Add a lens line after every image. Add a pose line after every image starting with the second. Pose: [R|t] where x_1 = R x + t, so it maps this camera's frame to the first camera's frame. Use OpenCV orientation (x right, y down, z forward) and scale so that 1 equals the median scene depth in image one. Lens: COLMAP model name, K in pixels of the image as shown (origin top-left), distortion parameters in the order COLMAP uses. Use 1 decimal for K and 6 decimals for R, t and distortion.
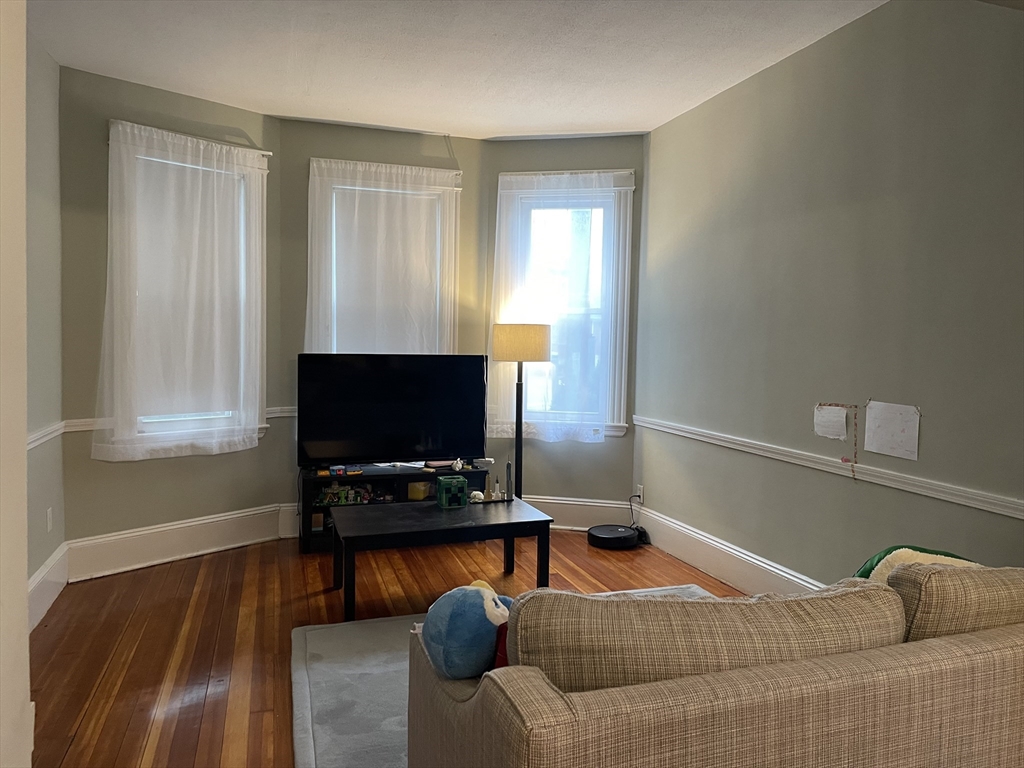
lens RADIAL K [[773.0, 0, 516.4], [0, 773.0, 387.1], [0, 0, 1]] dist [0.076024, -0.090791]
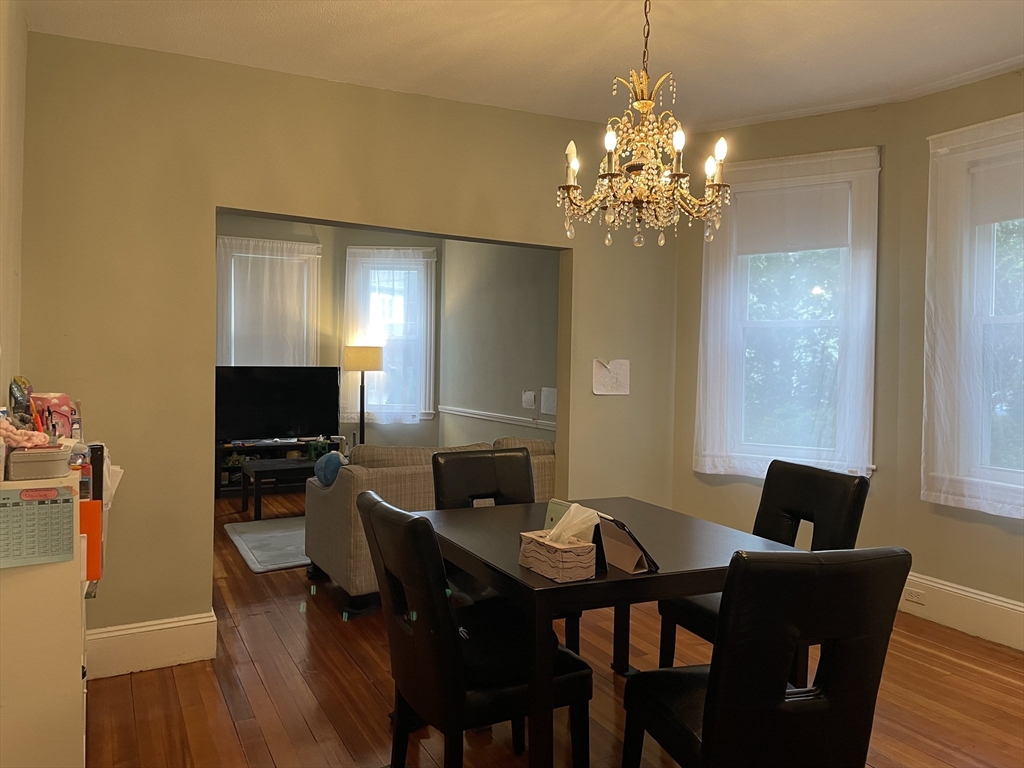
lens RADIAL K [[773.0, 0, 514.7], [0, 773.0, 376.3], [0, 0, 1]] dist [0.076024, -0.090791]
pose [[0.983030, -0.007122, 0.183308, 0.019521], [0.014040, 0.999236, -0.036467, 0.037133], [-0.182908, 0.038422, 0.982379, -0.545328]]
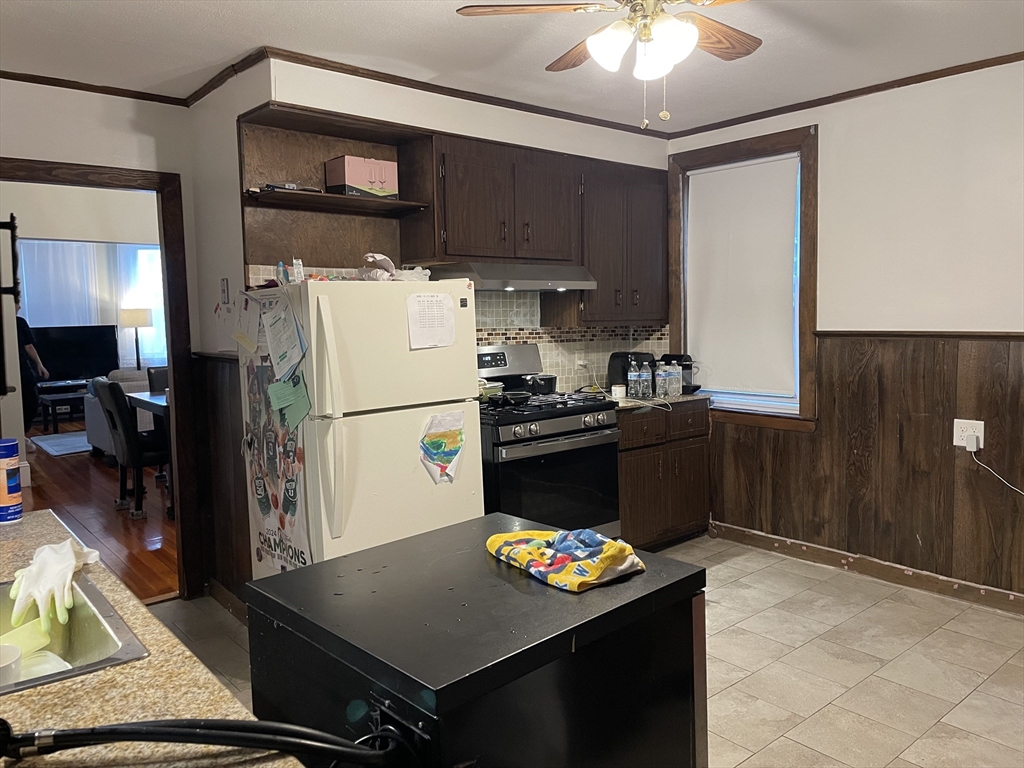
lens RADIAL K [[773.0, 0, 513.7], [0, 773.0, 378.3], [0, 0, 1]] dist [0.076024, -0.090791]
pose [[0.923406, -0.068807, 0.377606, 0.134194], [0.058977, 0.997553, 0.037548, 0.080375], [-0.379266, -0.012402, 0.925205, -1.256758]]
